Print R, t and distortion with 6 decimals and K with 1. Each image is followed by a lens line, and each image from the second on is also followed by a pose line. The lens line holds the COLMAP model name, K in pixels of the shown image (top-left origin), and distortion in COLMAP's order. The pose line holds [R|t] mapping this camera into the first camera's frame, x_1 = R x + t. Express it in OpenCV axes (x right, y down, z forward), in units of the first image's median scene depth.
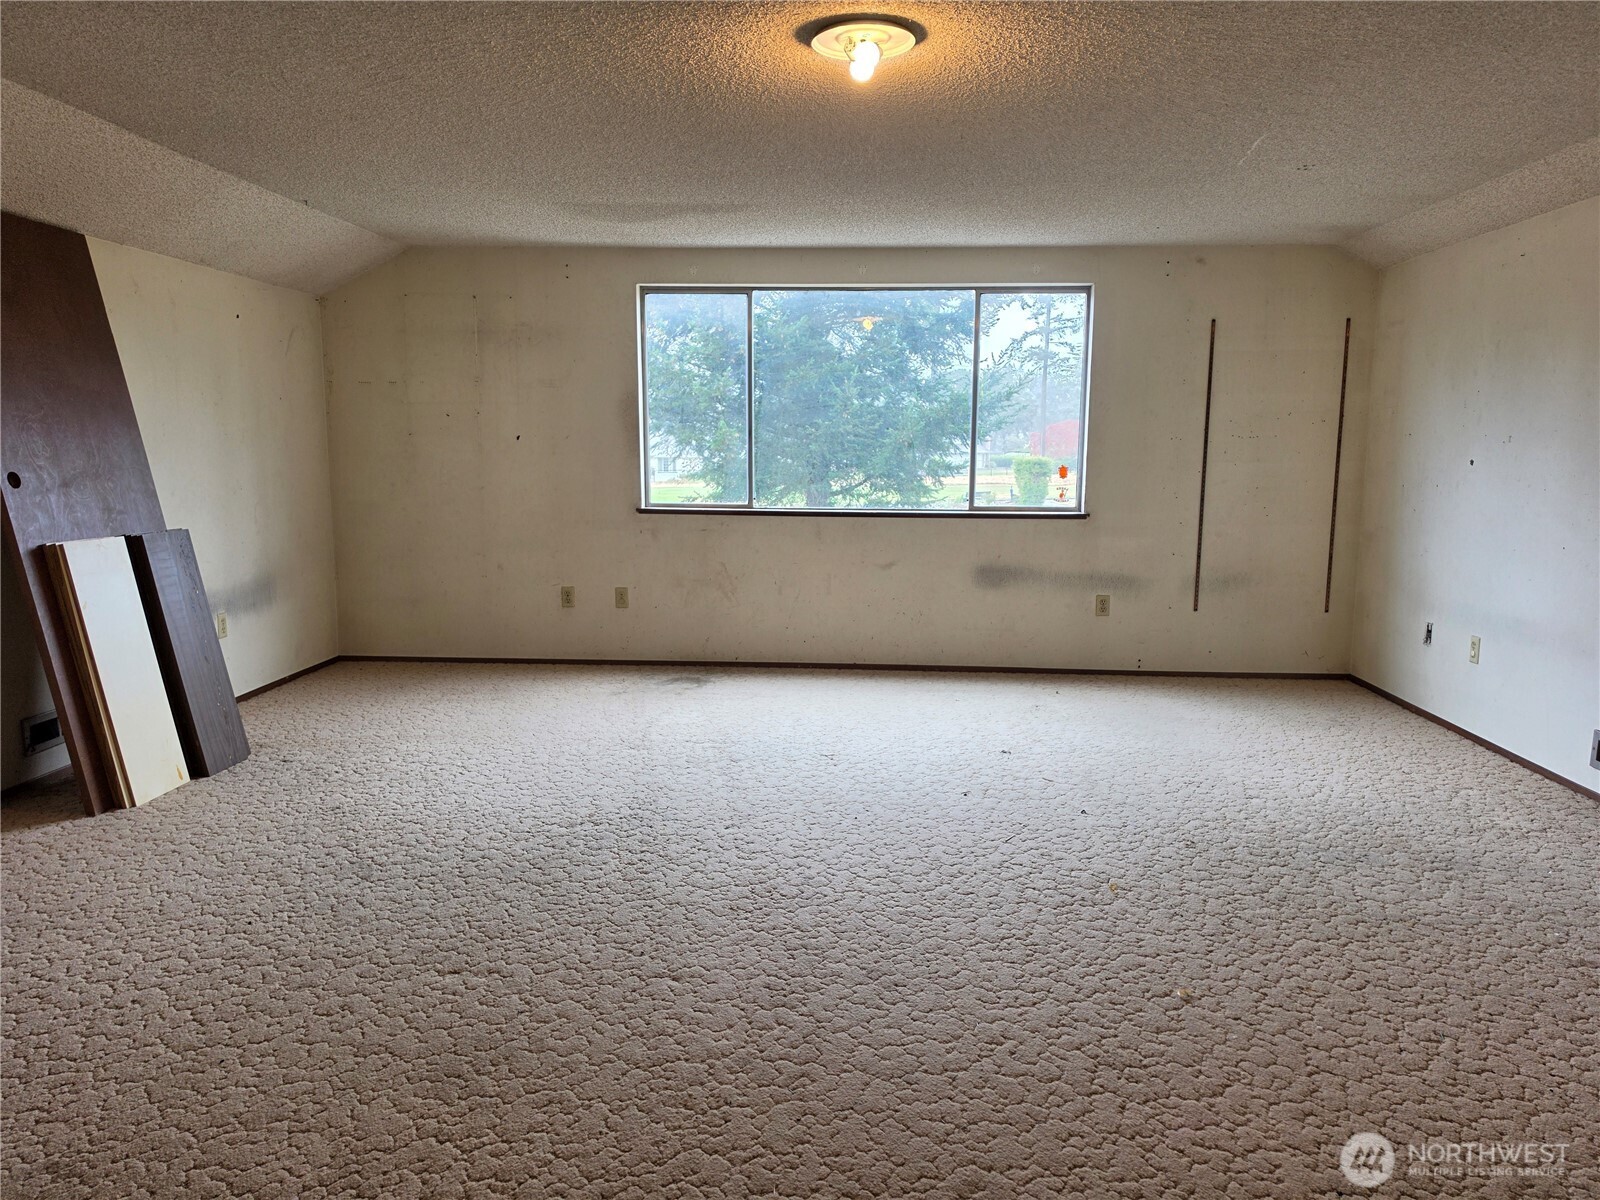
lens RADIAL K [[1113.6, 0, 797.6], [0, 1113.6, 571.7], [0, 0, 1]] dist [0.119521, -0.206085]
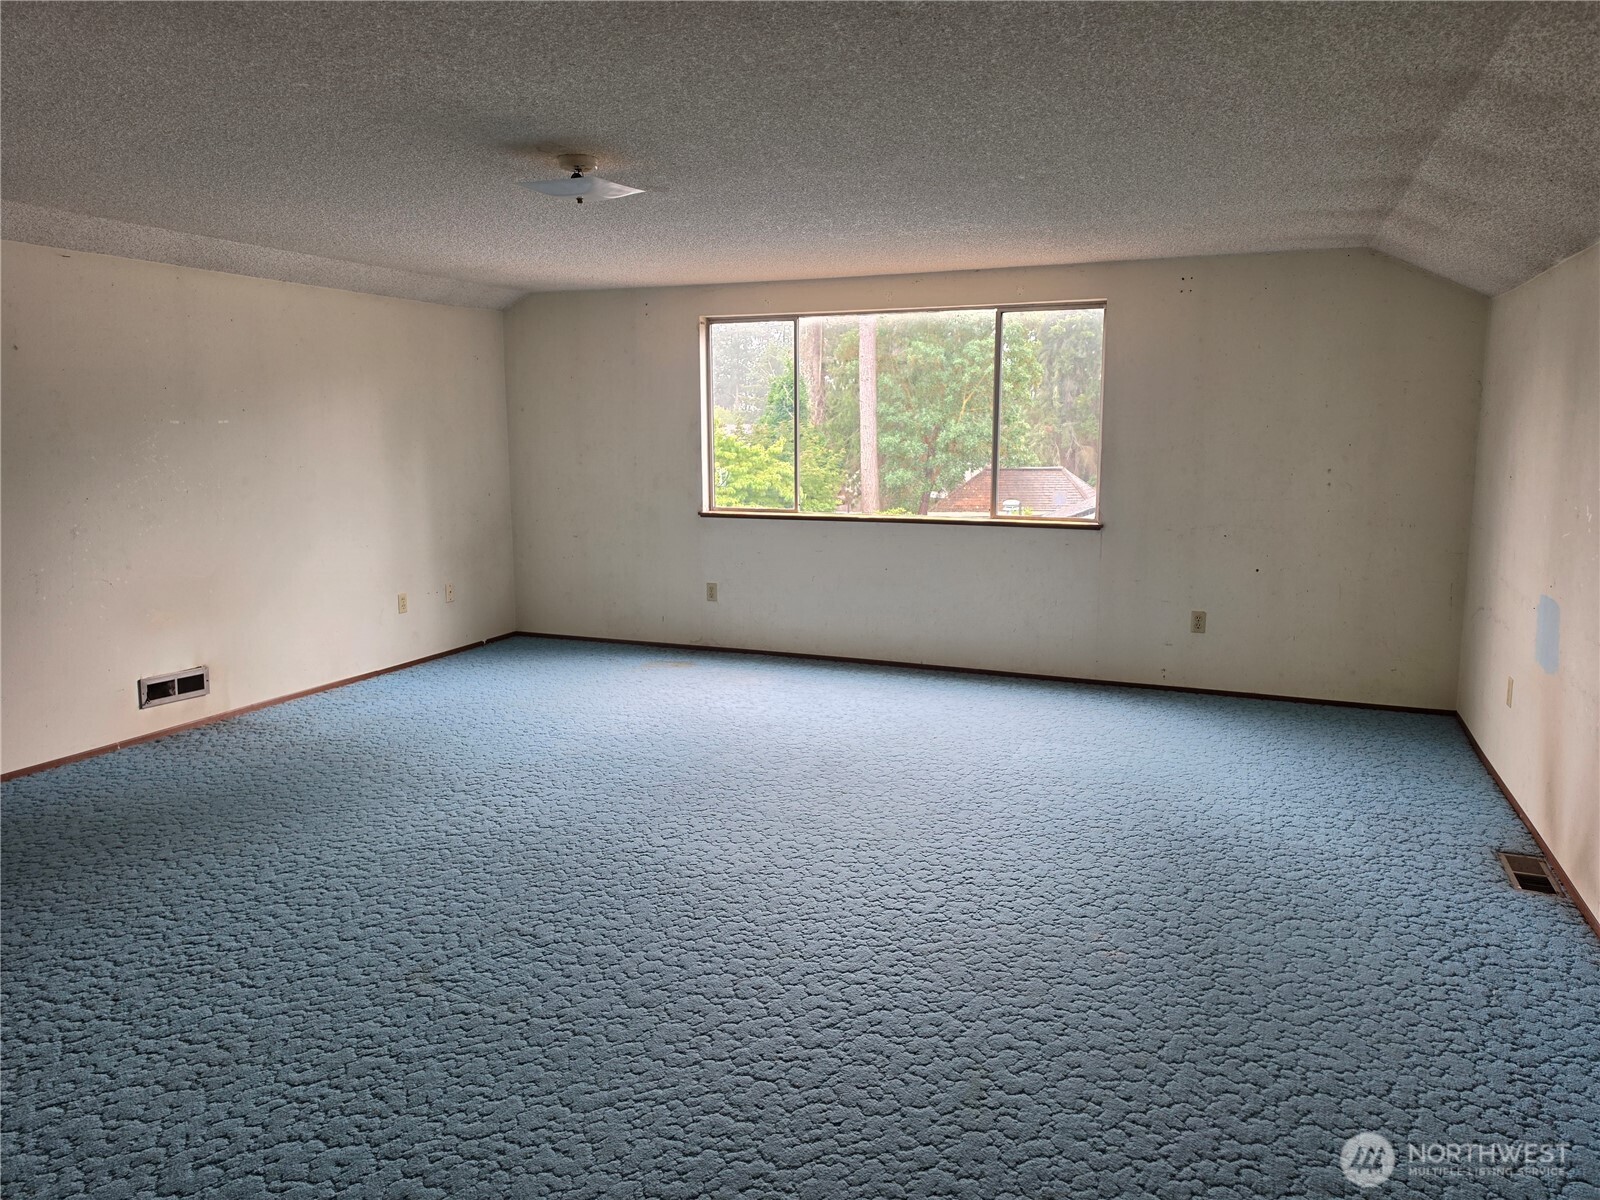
lens RADIAL K [[1113.6, 0, 797.6], [0, 1113.6, 571.7], [0, 0, 1]] dist [0.119521, -0.206085]
pose [[0.948196, 0.034112, -0.315850, 0.316010], [-0.037108, 0.999305, -0.003476, 0.003995], [0.315512, 0.015016, 0.948803, -0.044705]]
